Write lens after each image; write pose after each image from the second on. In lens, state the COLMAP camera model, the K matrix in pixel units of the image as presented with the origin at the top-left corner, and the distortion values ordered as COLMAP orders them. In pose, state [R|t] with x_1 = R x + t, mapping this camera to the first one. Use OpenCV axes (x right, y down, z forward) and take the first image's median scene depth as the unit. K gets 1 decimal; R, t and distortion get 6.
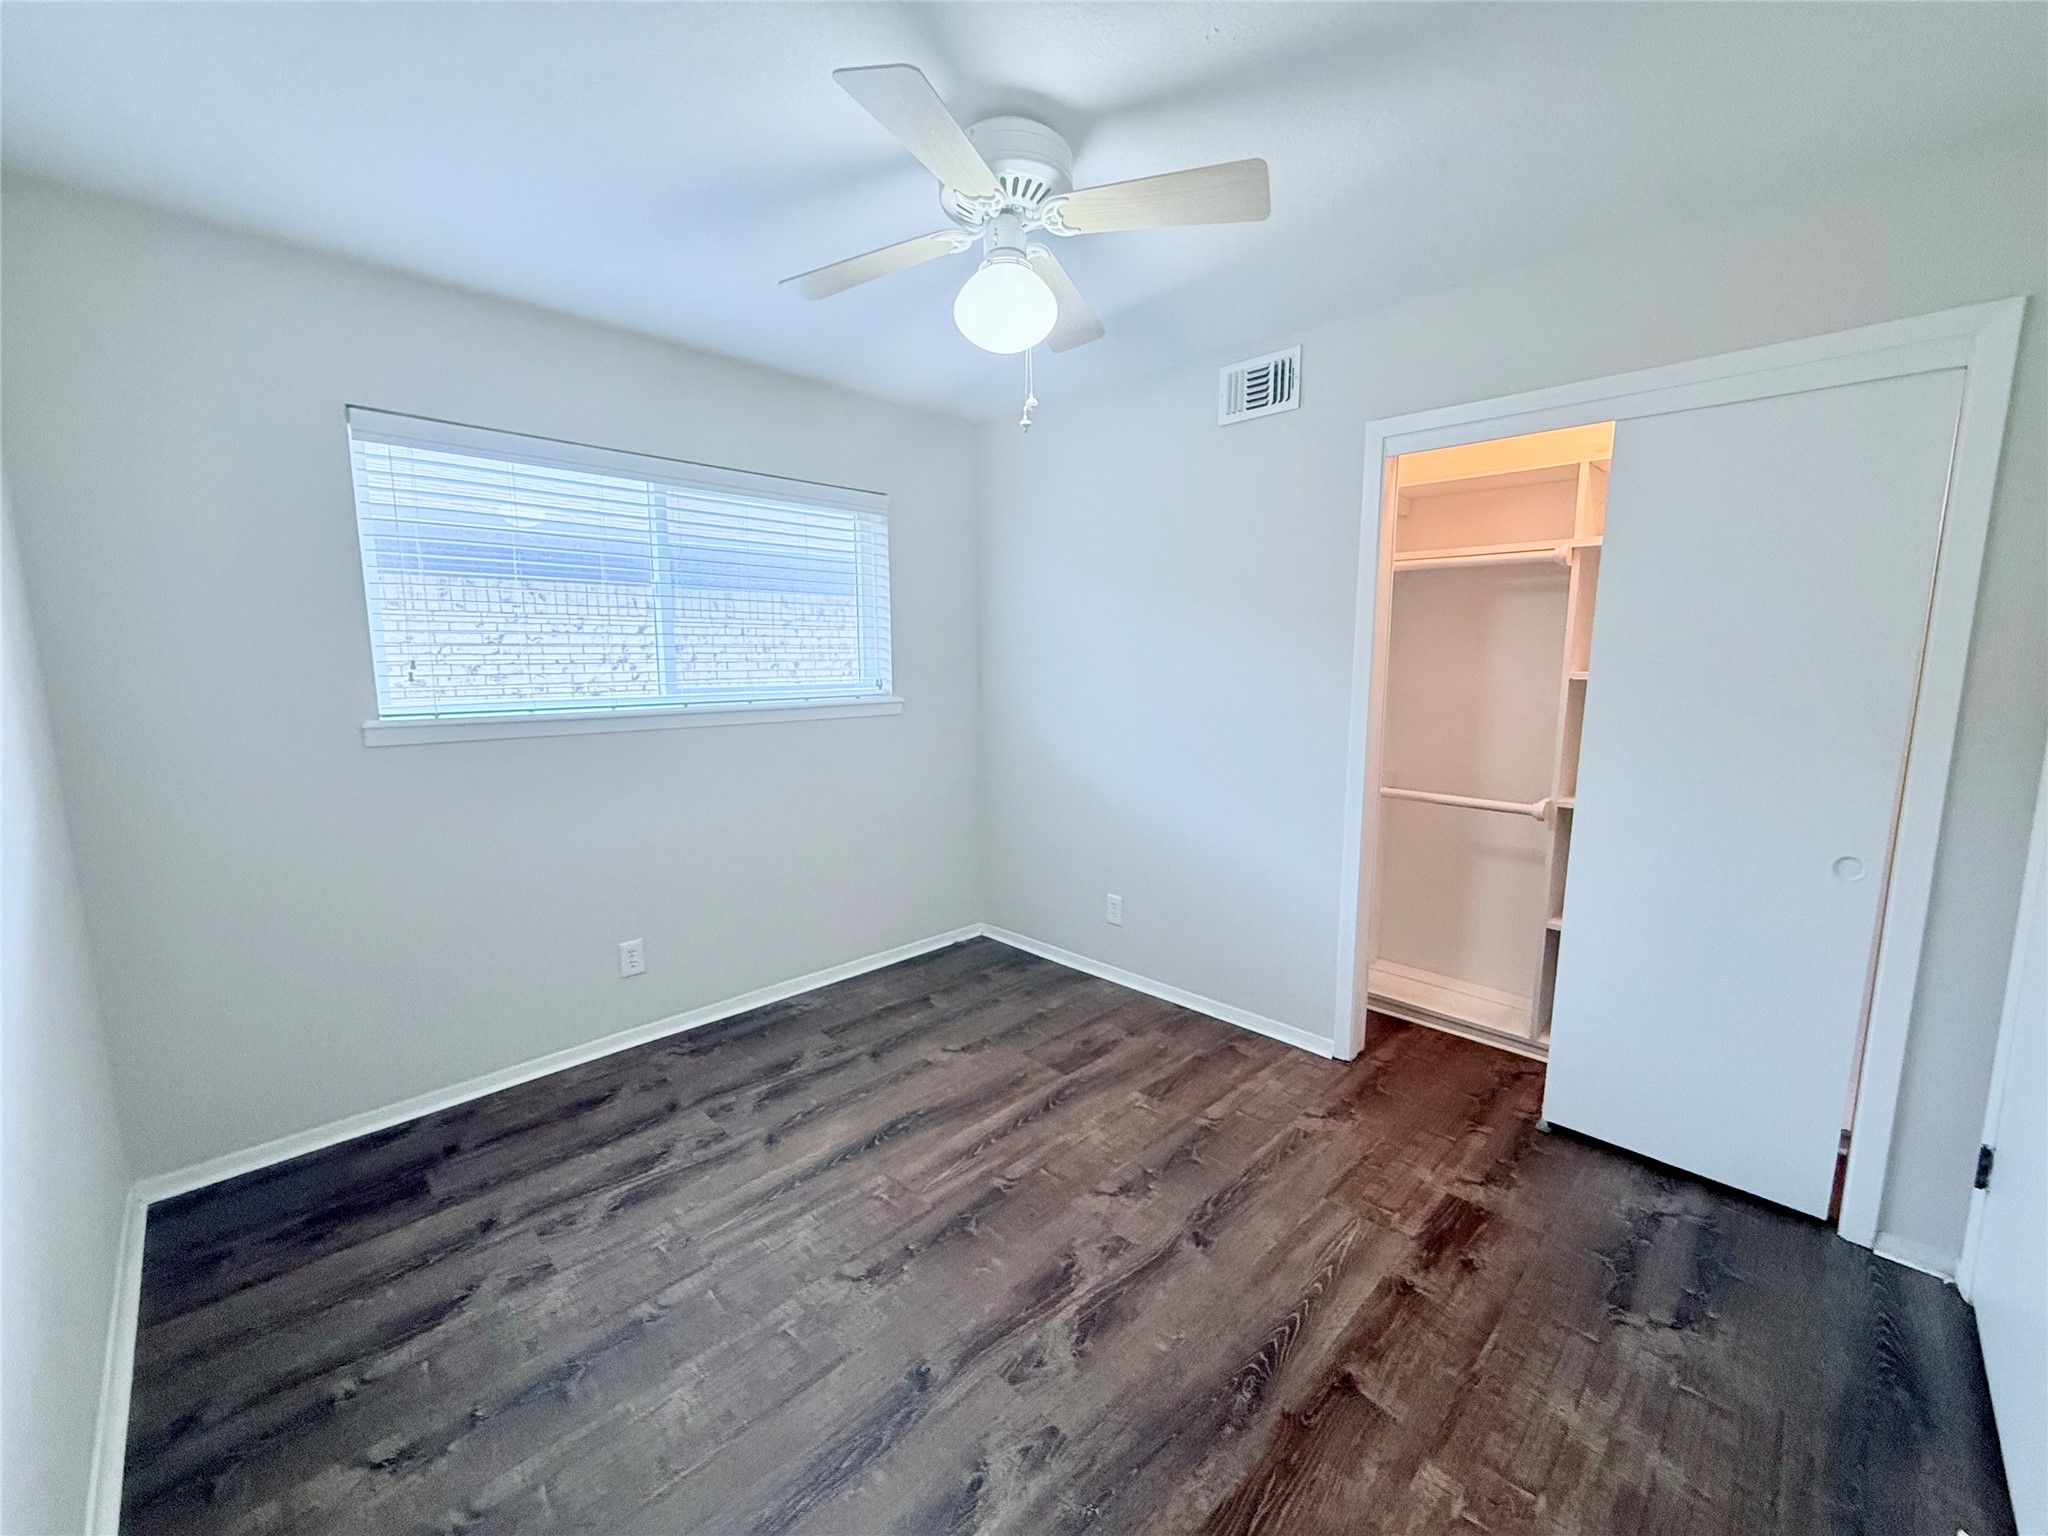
lens RADIAL K [[818.1, 0, 1018.4], [0, 818.1, 779.9], [0, 0, 1]] dist [-0.000629, -0.000294]
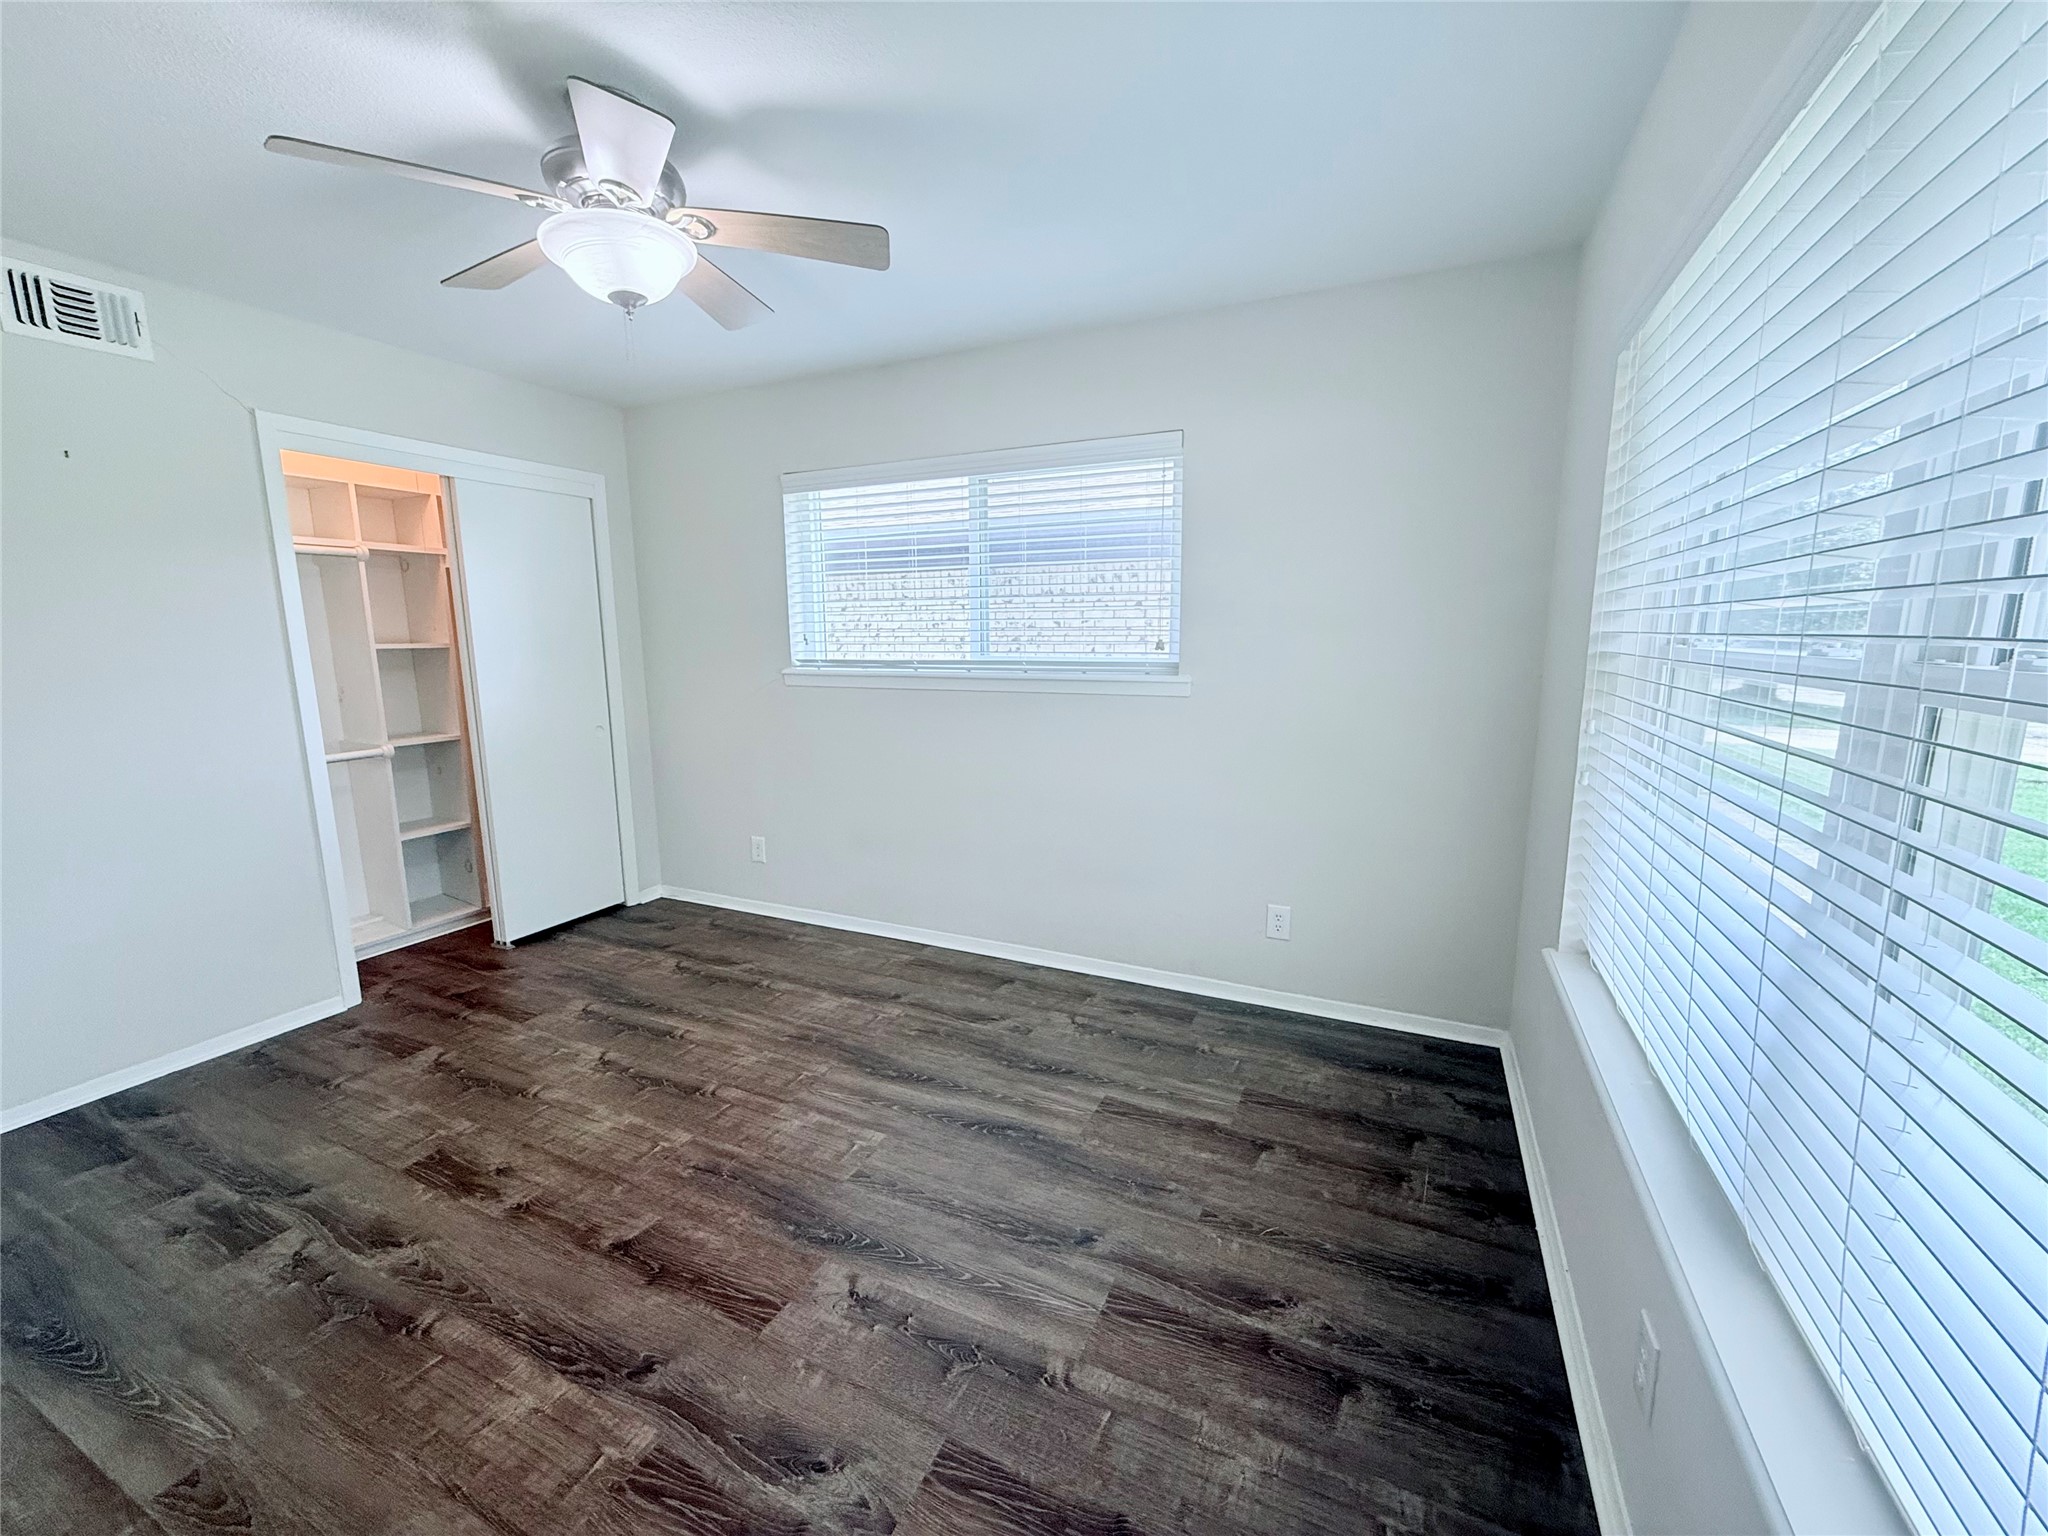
lens RADIAL K [[818.1, 0, 1020.6], [0, 818.1, 770.9], [0, 0, 1]] dist [-0.000629, -0.000294]
pose [[0.349813, 0.163317, -0.922474, 0.741526], [-0.130539, 0.983578, 0.124633, -0.117911], [0.927680, 0.076821, 0.365387, 0.721728]]
